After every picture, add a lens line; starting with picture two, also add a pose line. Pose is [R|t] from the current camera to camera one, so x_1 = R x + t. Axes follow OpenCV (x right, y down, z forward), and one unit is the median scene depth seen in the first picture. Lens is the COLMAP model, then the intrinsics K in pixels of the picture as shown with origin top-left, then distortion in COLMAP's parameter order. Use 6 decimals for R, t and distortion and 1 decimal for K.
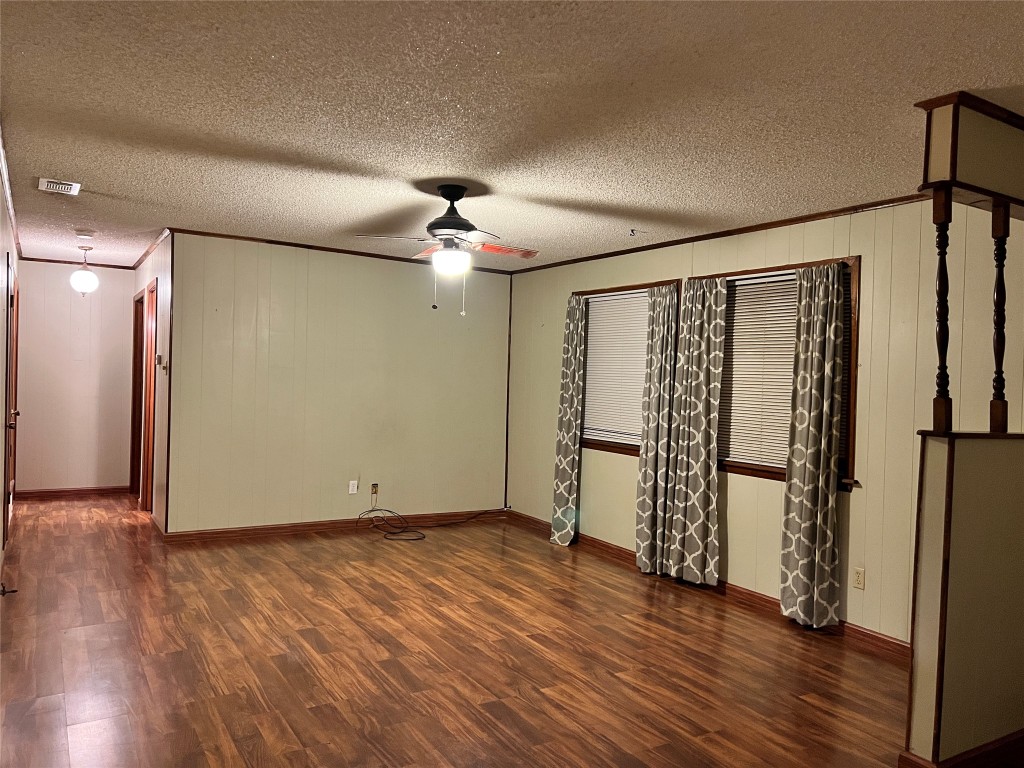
lens RADIAL K [[770.7, 0, 510.9], [0, 770.7, 384.8], [0, 0, 1]] dist [0.074867, -0.082314]
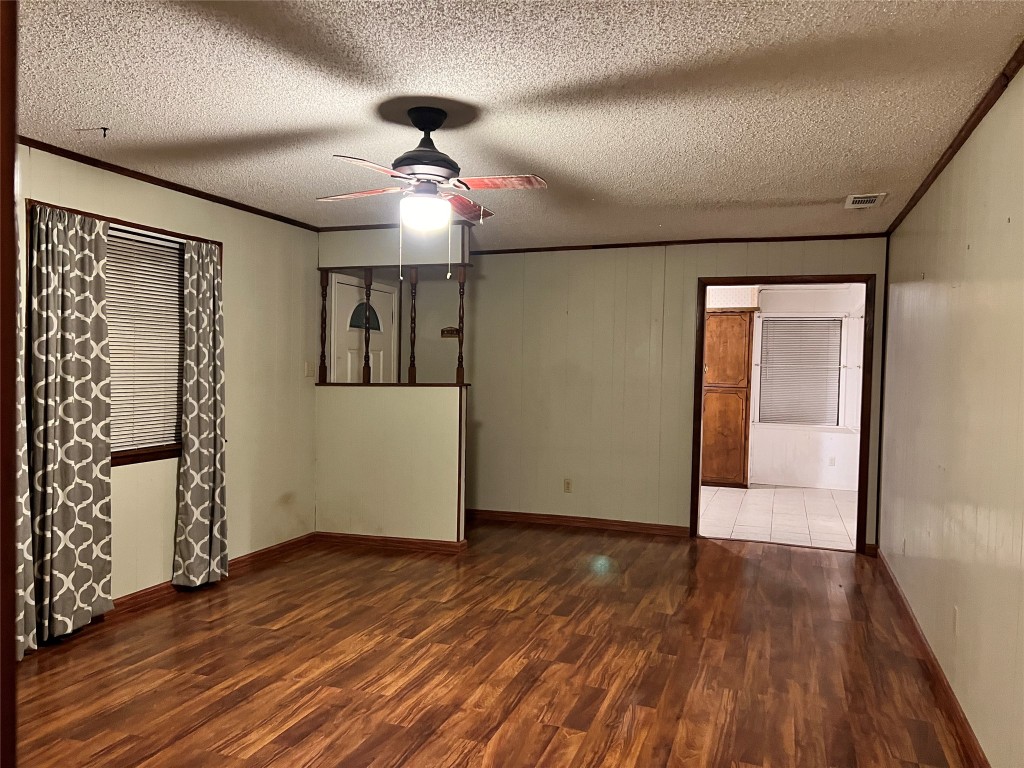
lens RADIAL K [[770.7, 0, 510.9], [0, 770.7, 384.8], [0, 0, 1]] dist [0.074867, -0.082314]
pose [[-0.631394, -0.066703, 0.772588, -0.747970], [-0.031878, 0.997684, 0.060085, -0.043130], [-0.774806, 0.013309, -0.632058, 1.468654]]
